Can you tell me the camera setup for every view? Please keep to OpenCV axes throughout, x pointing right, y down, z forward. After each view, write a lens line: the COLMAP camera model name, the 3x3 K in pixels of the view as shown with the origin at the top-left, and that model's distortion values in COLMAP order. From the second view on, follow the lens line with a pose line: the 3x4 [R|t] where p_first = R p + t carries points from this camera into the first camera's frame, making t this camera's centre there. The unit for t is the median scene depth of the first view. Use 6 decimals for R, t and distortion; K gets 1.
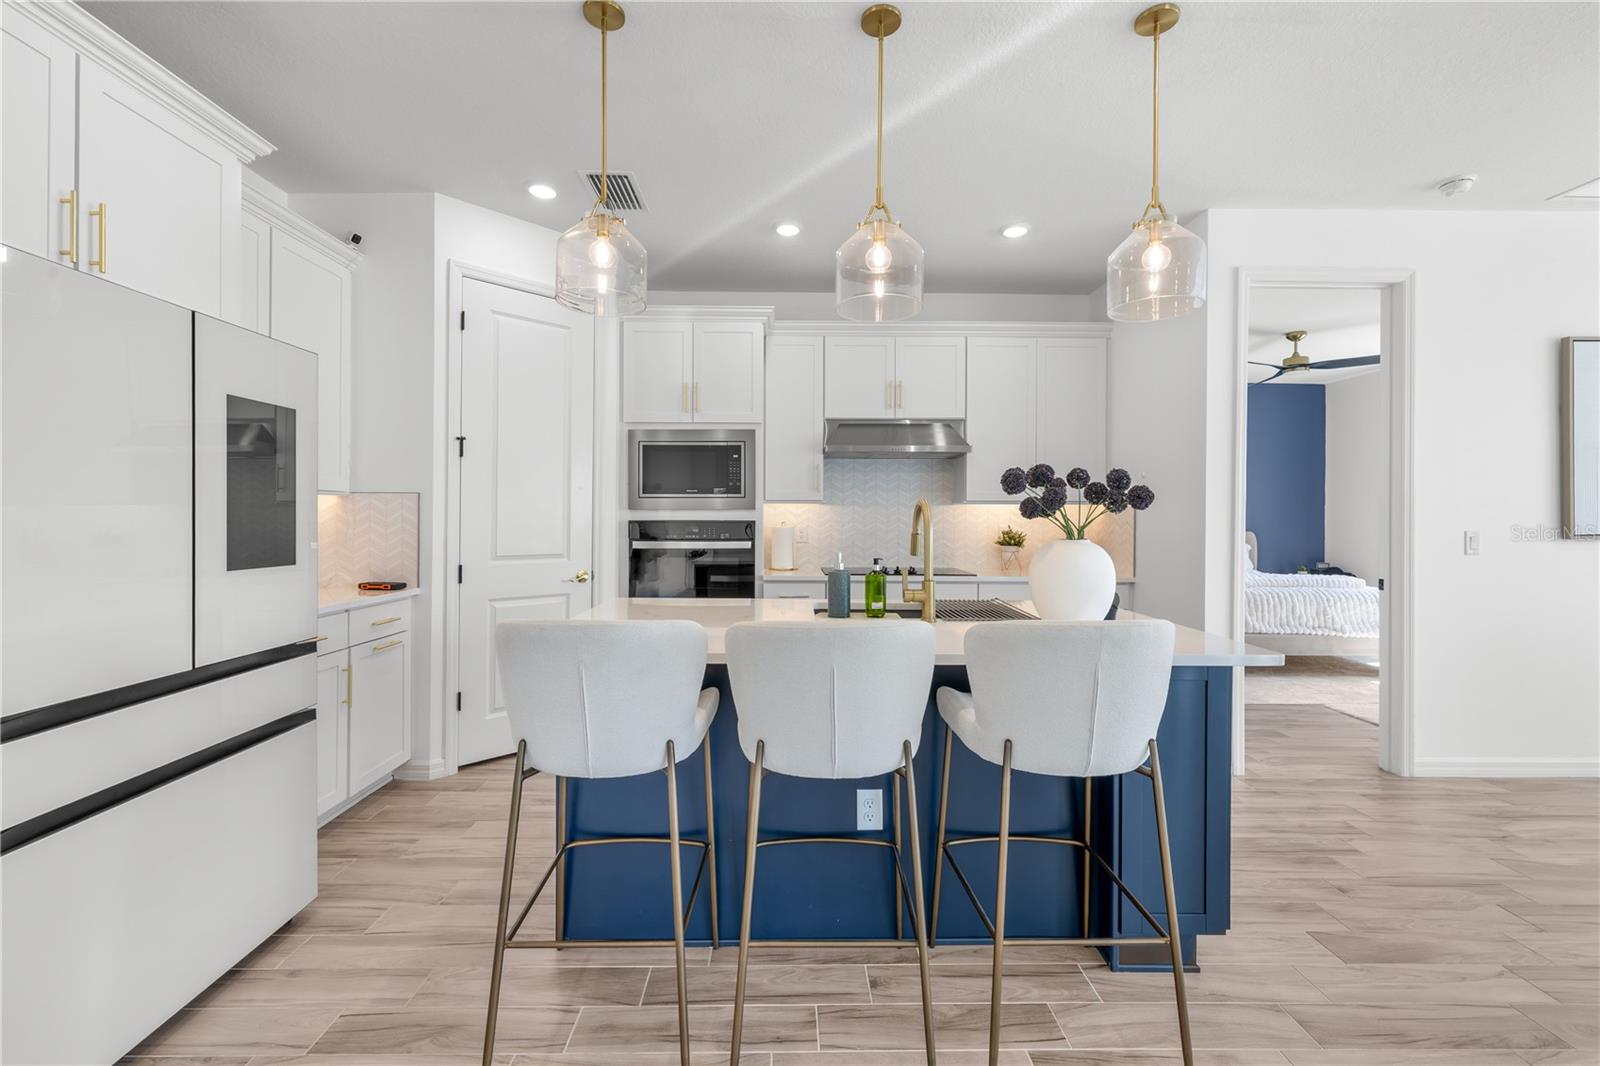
lens RADIAL K [[669.8, 0, 796.2], [0, 669.8, 521.0], [0, 0, 1]] dist [0.002530, 0.000362]
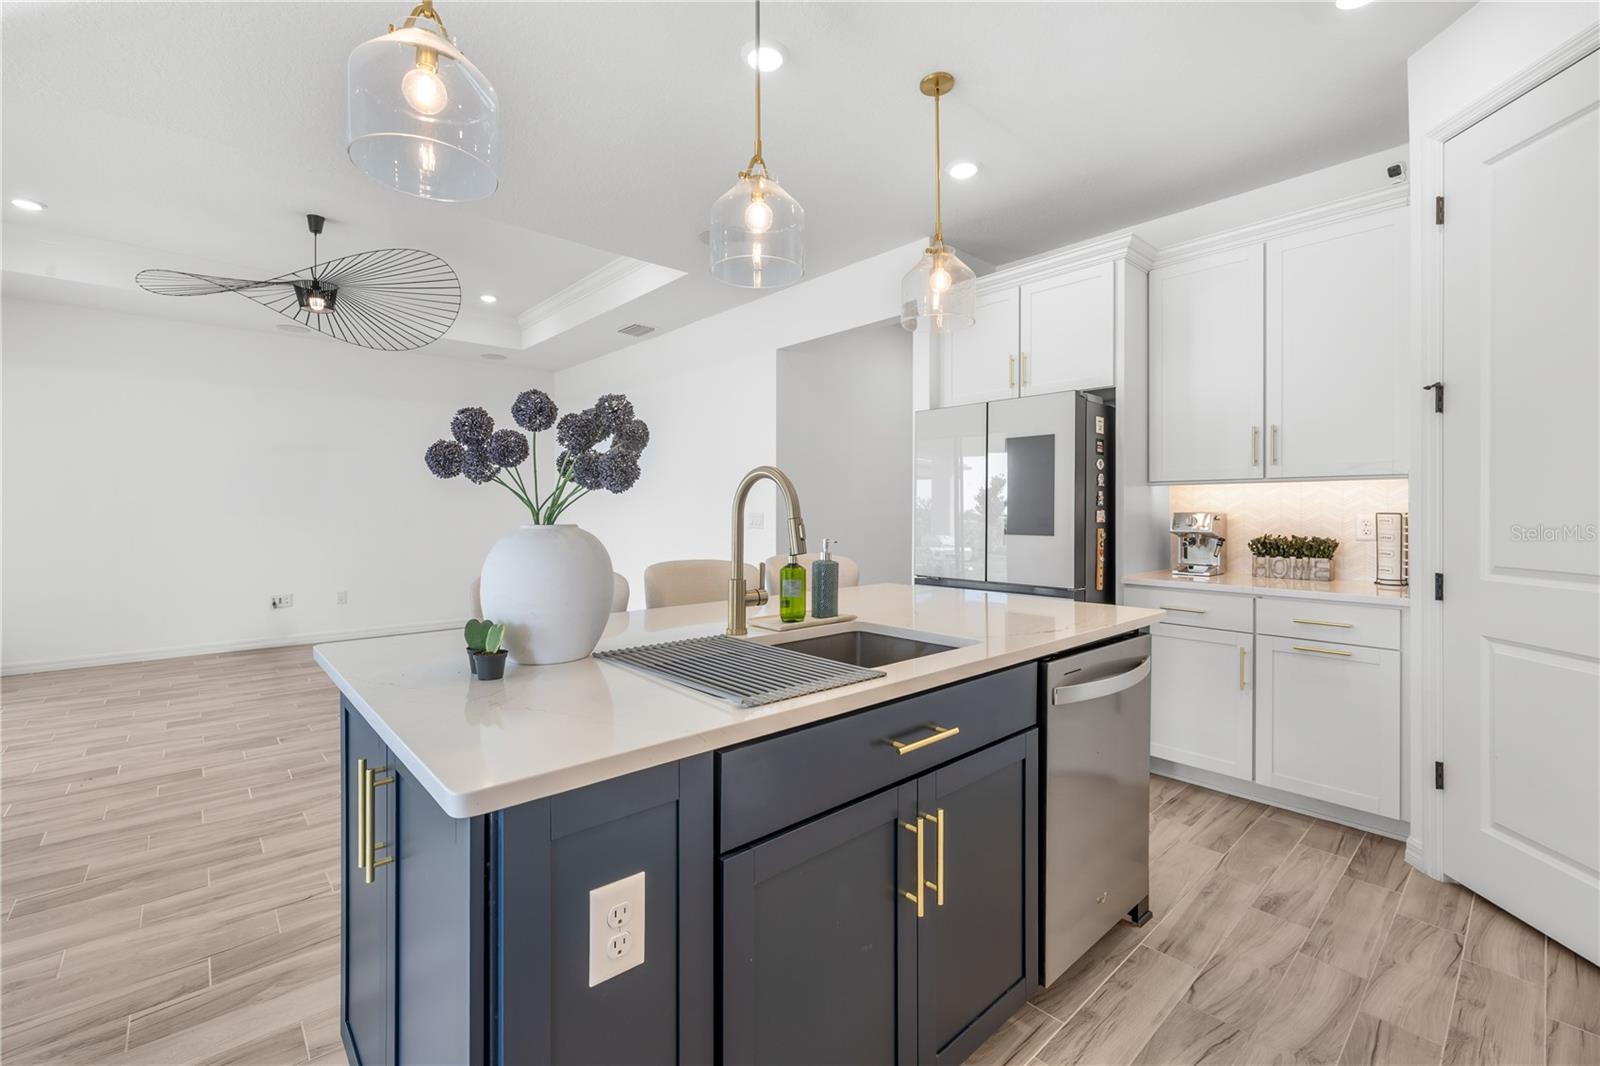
lens RADIAL K [[680.4, 0, 794.1], [0, 680.4, 511.4], [0, 0, 1]] dist [0.001563, 0.000051]
pose [[-0.754662, -0.006066, -0.656086, 0.363913], [-0.008374, 0.999965, 0.000387, 0.006998], [0.656061, 0.005786, -0.754686, 0.905800]]
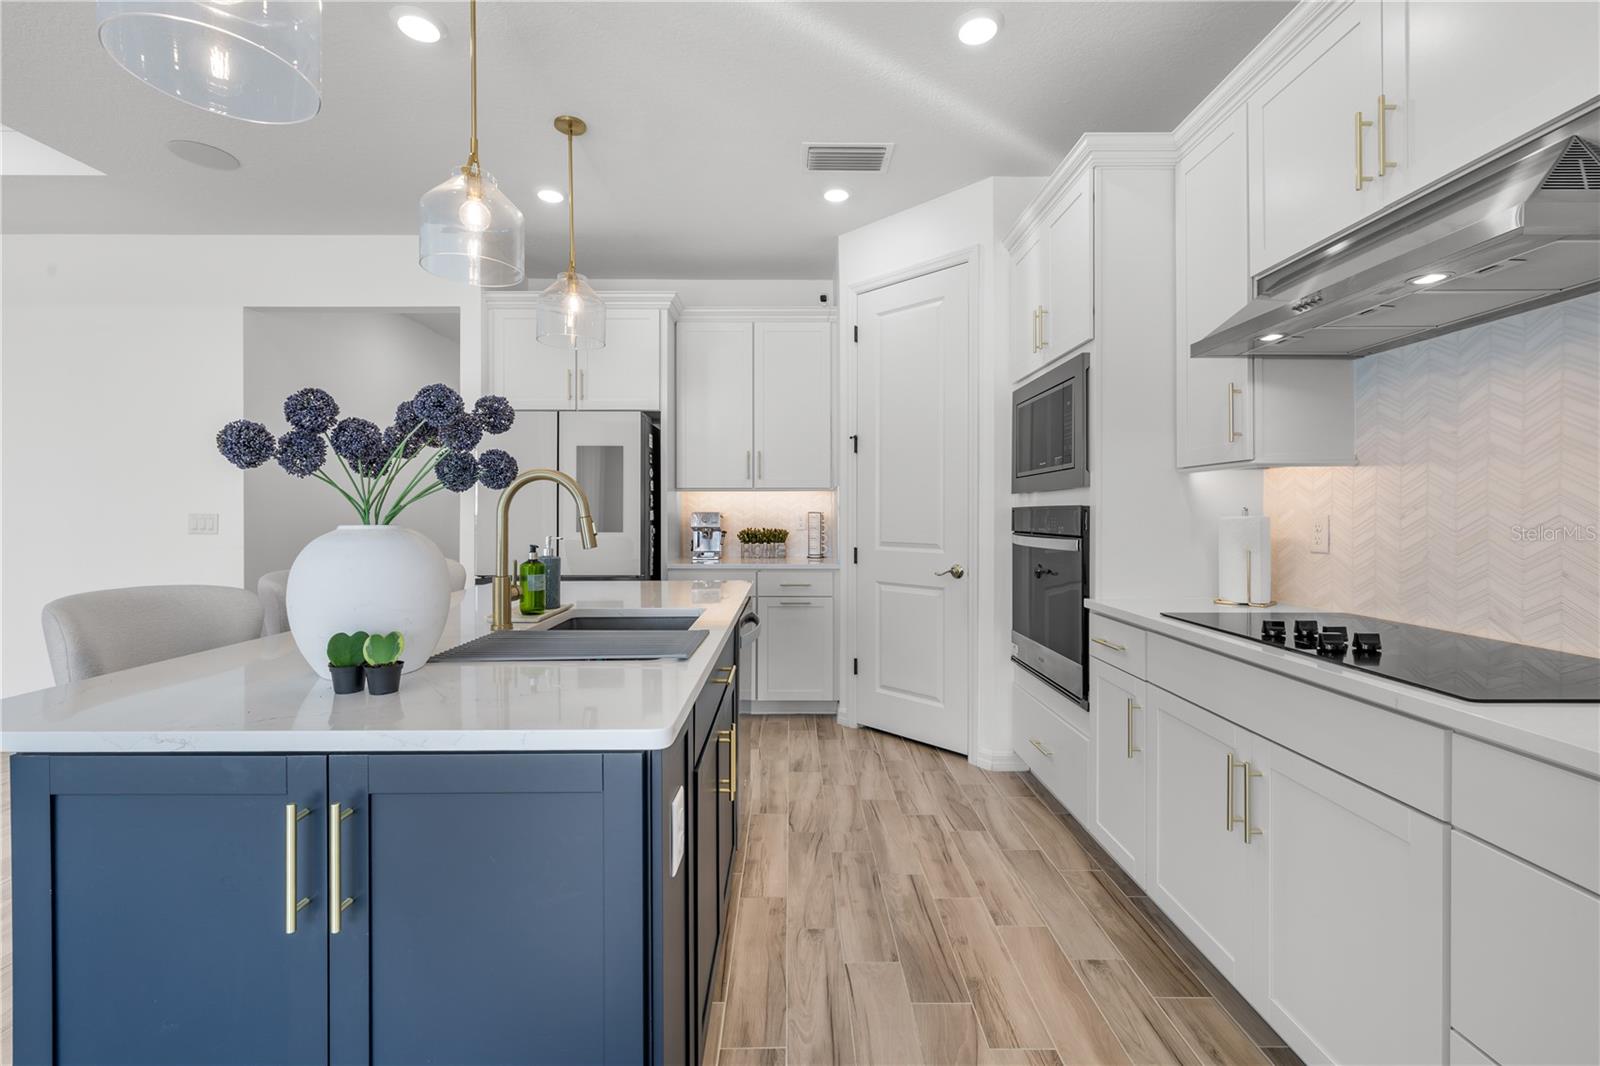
lens RADIAL K [[679.7, 0, 798.0], [0, 679.7, 516.1], [0, 0, 1]] dist [0.001476, 0.000328]
pose [[-0.006649, 0.000113, -0.999978, 0.548695], [-0.004068, 0.999992, 0.000140, 0.009949], [0.999970, 0.004069, -0.006649, 0.754532]]
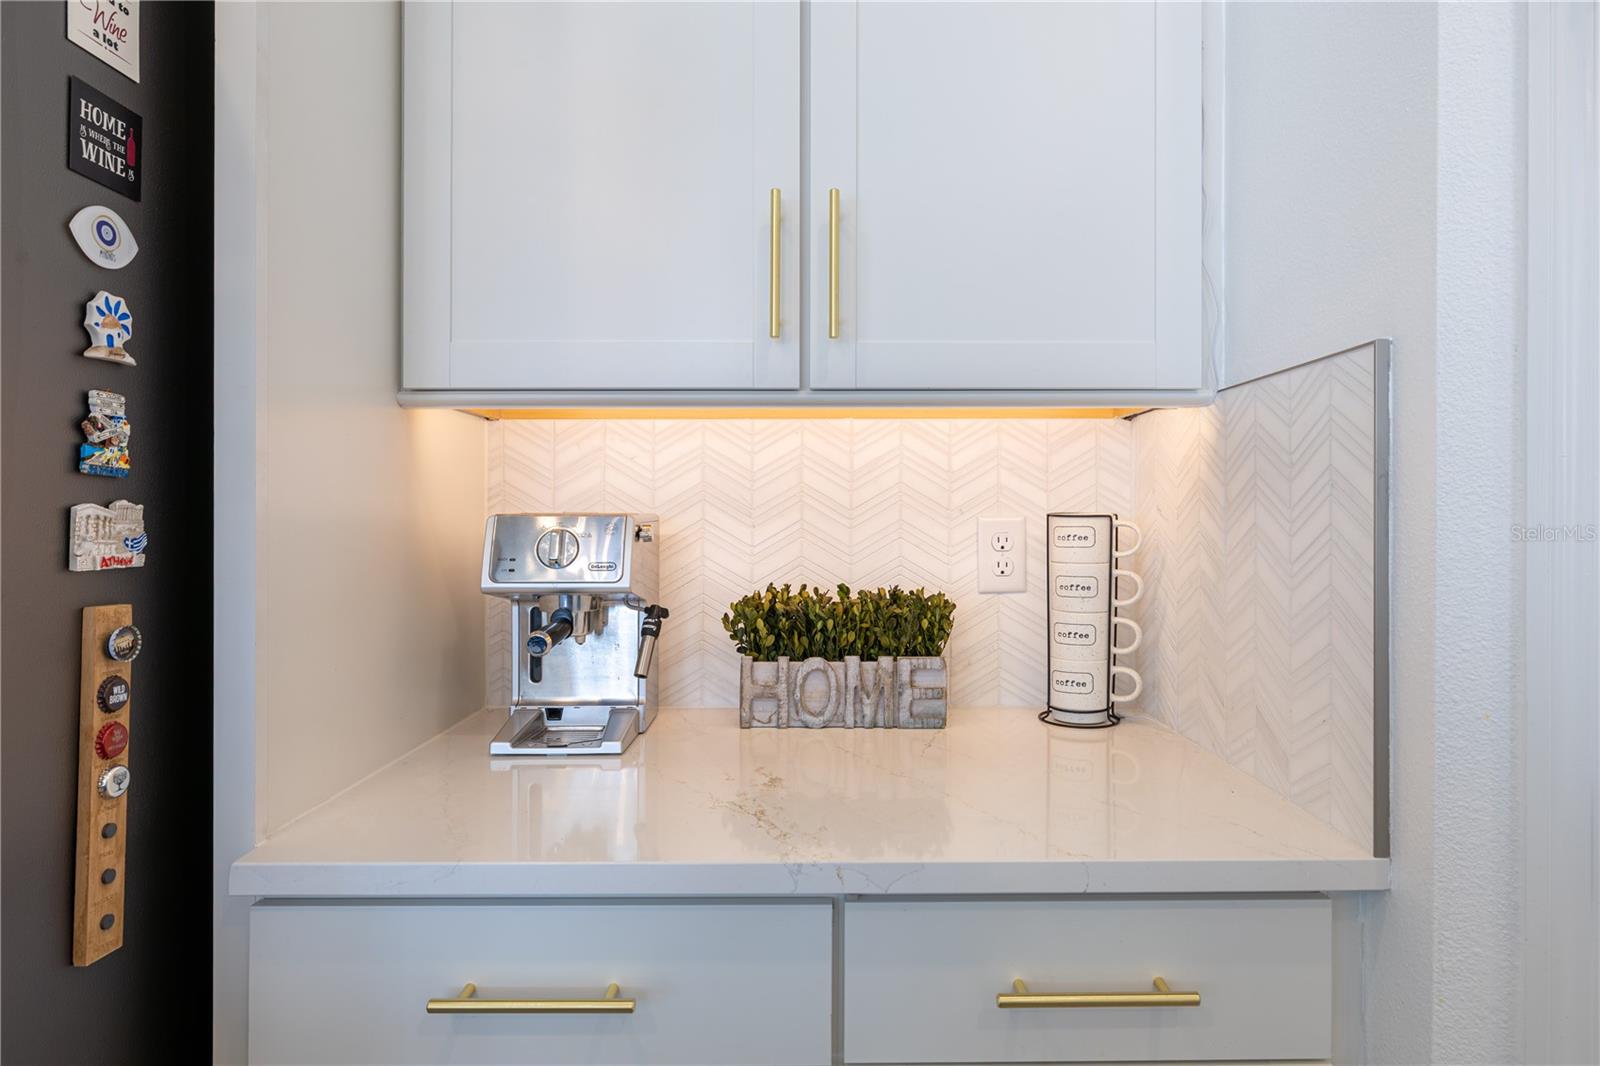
lens RADIAL K [[922.7, 0, 831.4], [0, 922.7, 520.6], [0, 0, 1]] dist [-0.001789, -0.000408]
pose [[0.002278, -0.001893, -0.999996, -0.249619], [-0.003923, 0.999990, -0.001902, 0.006948], [0.999990, 0.003928, 0.002270, 0.684573]]
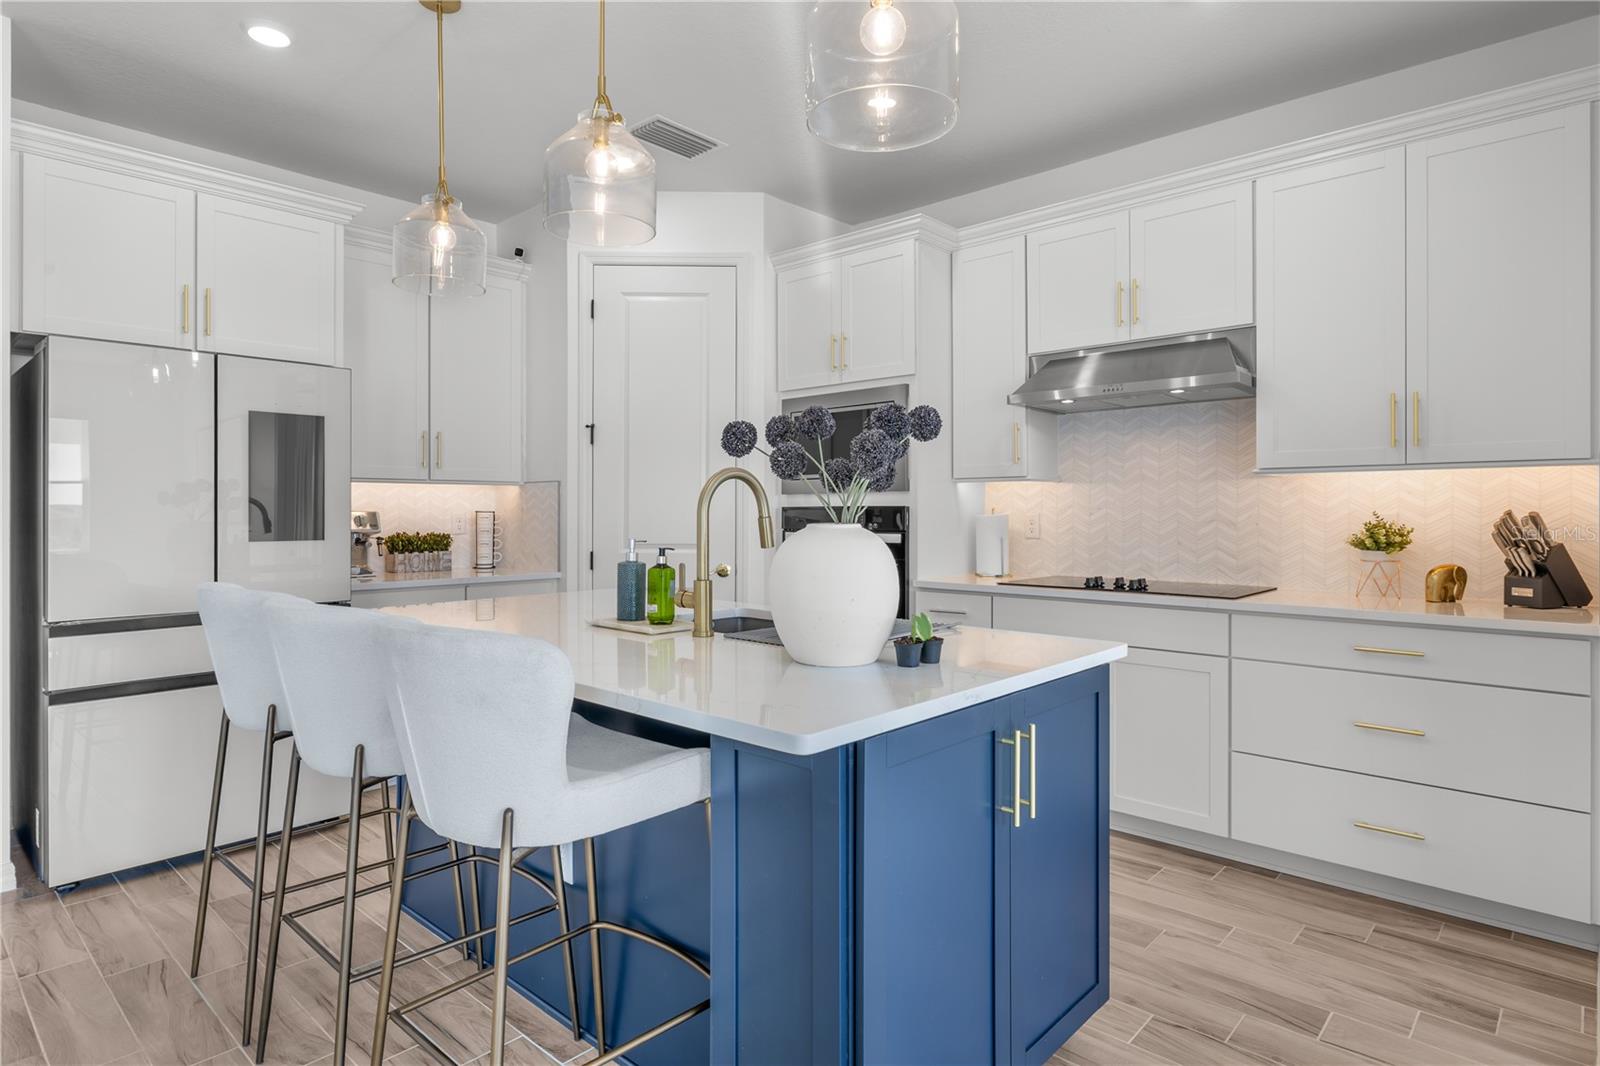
lens RADIAL K [[870.1, 0, 800.6], [0, 870.1, 514.3], [0, 0, 1]] dist [-0.001031, 0.000027]
pose [[0.730815, -0.002816, -0.682570, 0.516172], [0.001035, 0.999995, -0.003018, 0.011471], [0.682575, 0.001499, 0.730814, 0.213804]]
